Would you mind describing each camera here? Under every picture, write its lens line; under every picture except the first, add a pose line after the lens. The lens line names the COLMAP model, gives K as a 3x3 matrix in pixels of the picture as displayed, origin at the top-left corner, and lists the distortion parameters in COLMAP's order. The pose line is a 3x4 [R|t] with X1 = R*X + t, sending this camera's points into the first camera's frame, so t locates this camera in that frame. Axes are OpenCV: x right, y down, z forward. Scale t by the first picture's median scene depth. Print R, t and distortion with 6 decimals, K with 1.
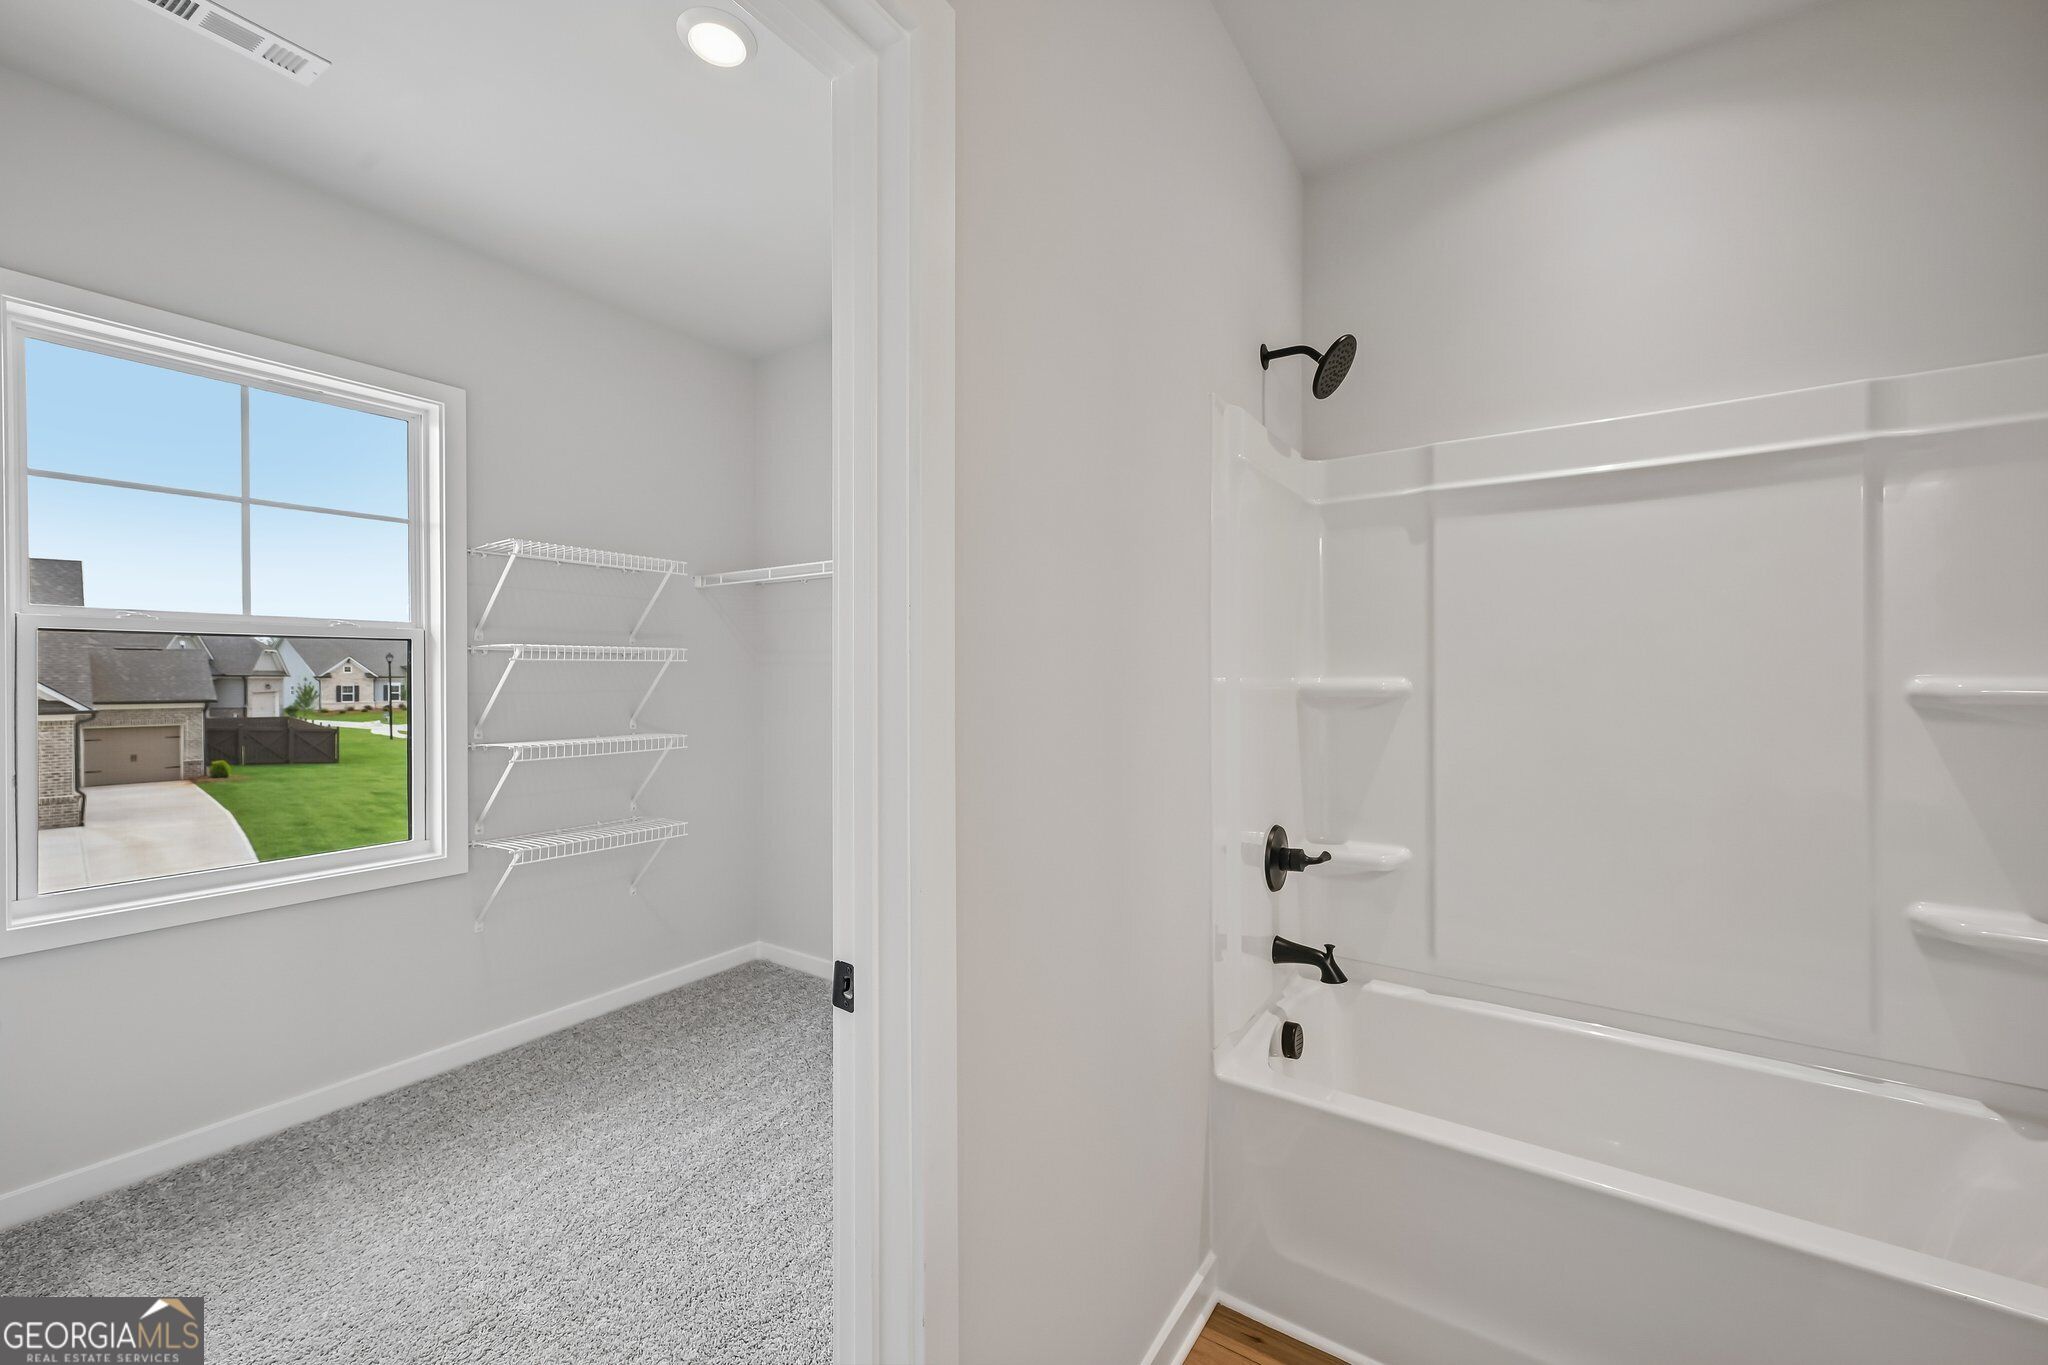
lens RADIAL K [[787.1, 0, 1023.4], [0, 787.1, 675.5], [0, 0, 1]] dist [0.010344, -0.000137]
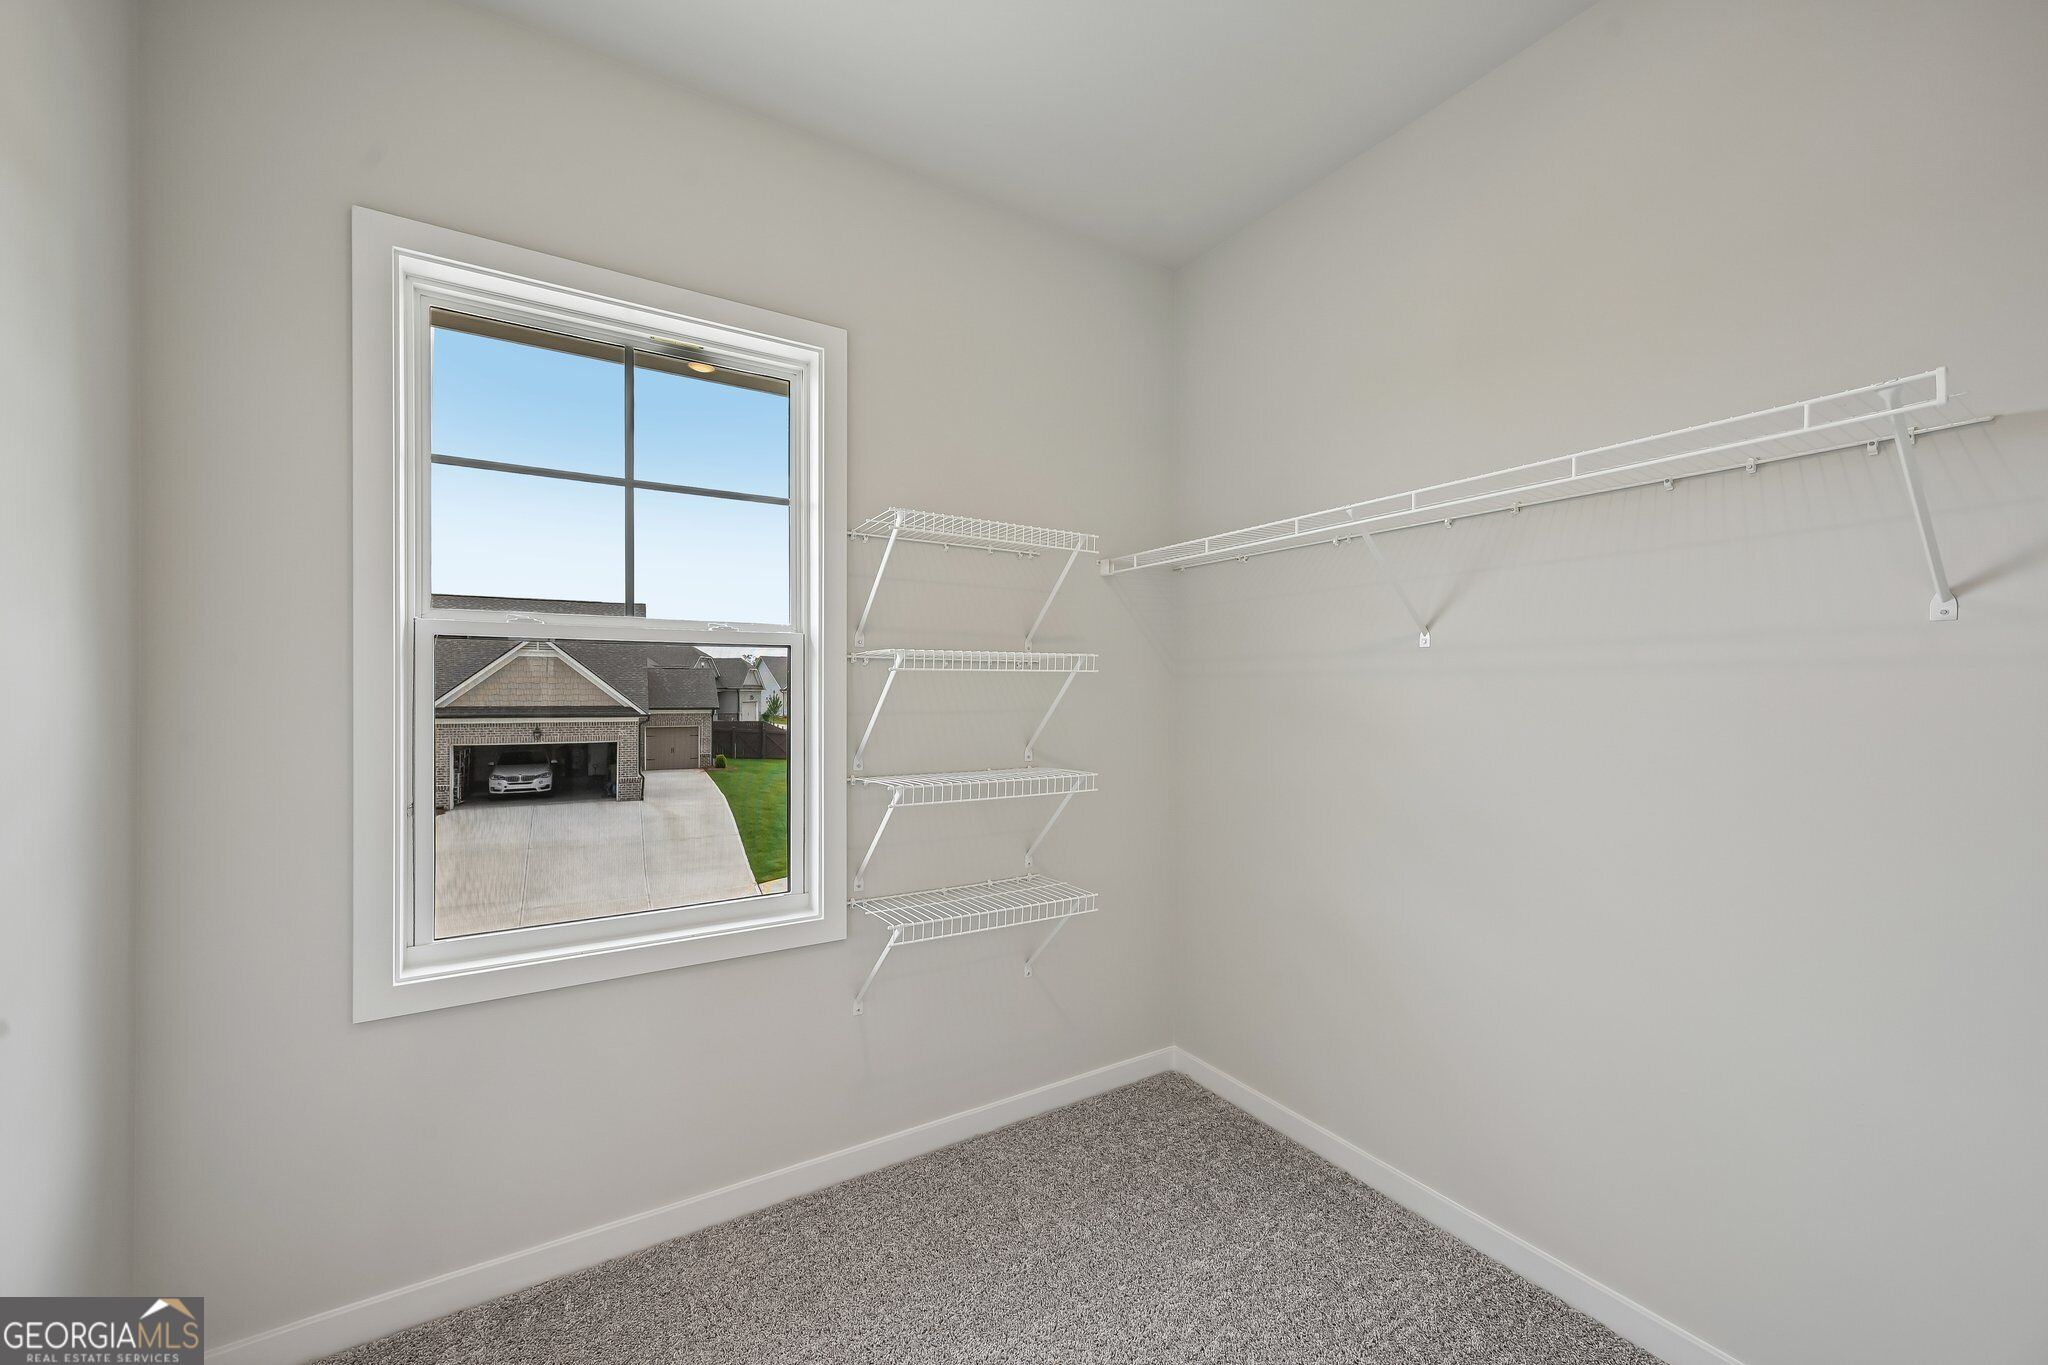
lens RADIAL K [[787.1, 0, 1023.4], [0, 787.1, 675.5], [0, 0, 1]] dist [0.010344, -0.000137]
pose [[0.907159, -0.004569, -0.420763, -0.219391], [-0.003177, 0.999838, -0.017707, -0.001829], [0.420776, 0.017400, 0.906998, 0.374701]]
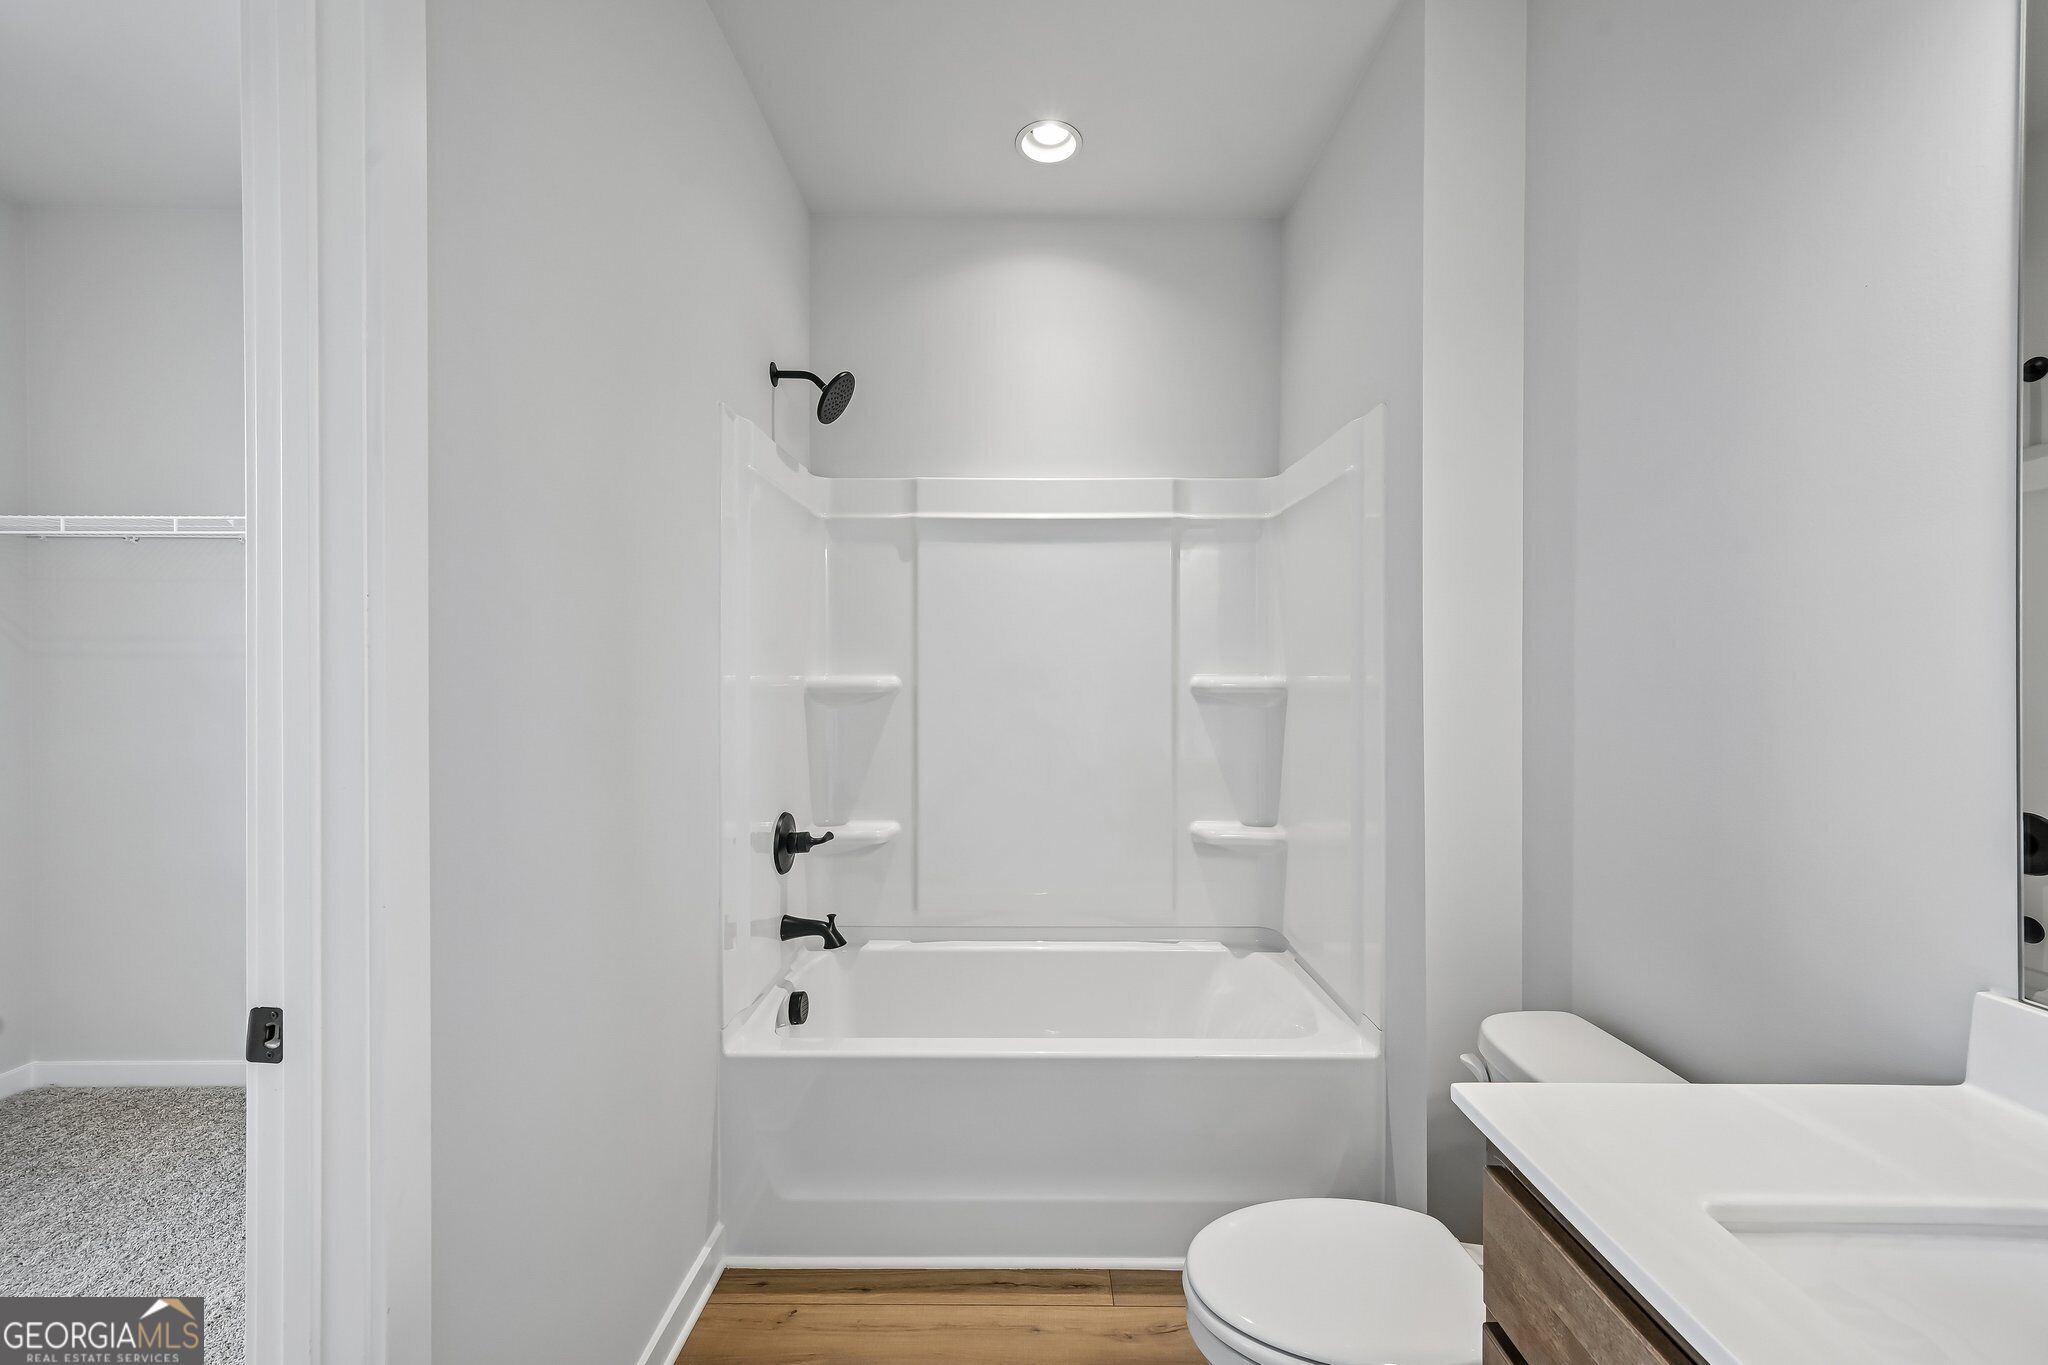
lens RADIAL K [[799.4, 0, 1019.5], [0, 799.4, 678.2], [0, 0, 1]] dist [0.003830, 0.000492]
pose [[0.835273, -0.000541, 0.549835, -0.009488], [-0.002627, 0.999984, 0.004974, 0.000112], [-0.549829, -0.005599, 0.835258, -0.070205]]
